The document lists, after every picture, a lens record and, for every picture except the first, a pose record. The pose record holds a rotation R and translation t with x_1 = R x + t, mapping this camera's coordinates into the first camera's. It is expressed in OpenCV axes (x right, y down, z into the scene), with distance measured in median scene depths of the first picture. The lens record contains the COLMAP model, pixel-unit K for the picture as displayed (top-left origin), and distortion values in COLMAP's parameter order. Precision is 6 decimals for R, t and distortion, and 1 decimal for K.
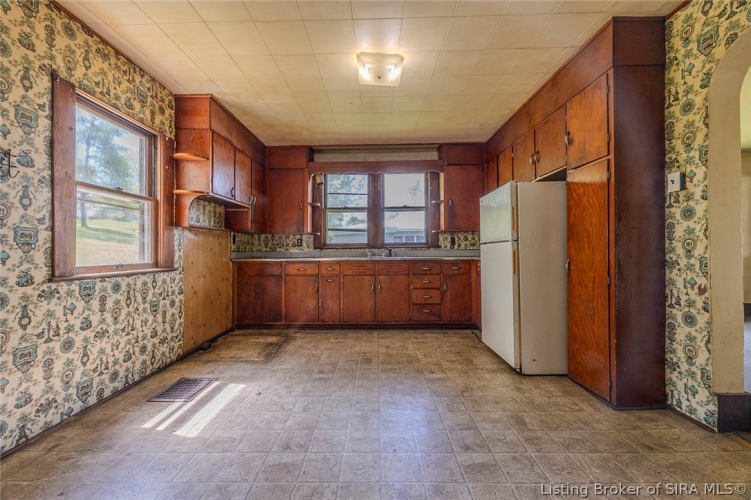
lens RADIAL K [[286.2, 0, 375.5], [0, 286.2, 250.0], [0, 0, 1]] dist [-0.001295, 0.000205]
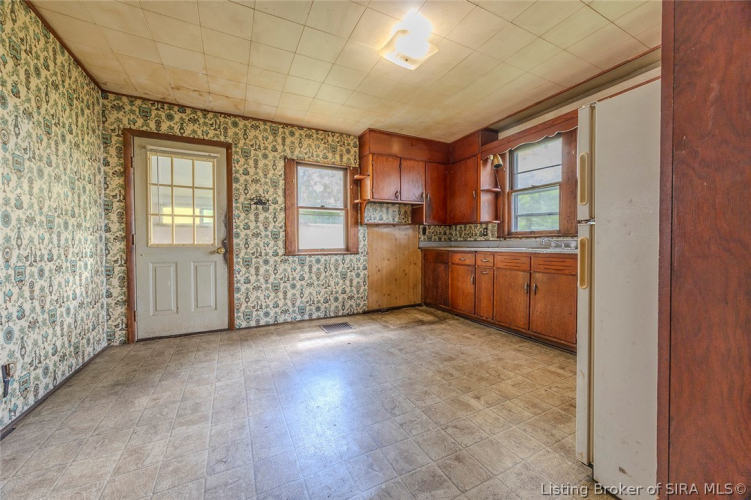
lens RADIAL K [[286.2, 0, 375.5], [0, 286.2, 250.0], [0, 0, 1]] dist [-0.001295, 0.000205]
pose [[0.461239, 0.027102, -0.886862, 0.704189], [0.006214, 0.999410, 0.033773, 0.000741], [0.887254, -0.021088, 0.460799, 0.385756]]
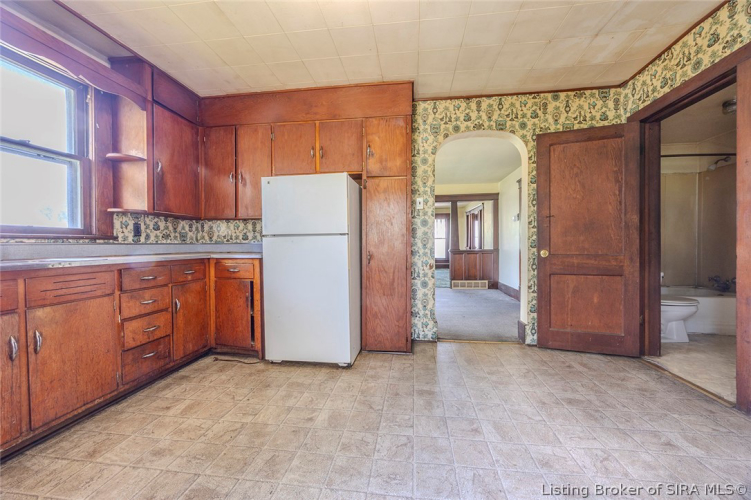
lens RADIAL K [[286.2, 0, 375.5], [0, 286.2, 250.0], [0, 0, 1]] dist [-0.001295, 0.000205]
pose [[0.126238, -0.010590, 0.991943, -0.437046], [0.002107, 0.999944, 0.010407, 0.010821], [-0.991998, 0.000776, 0.126253, 0.714035]]
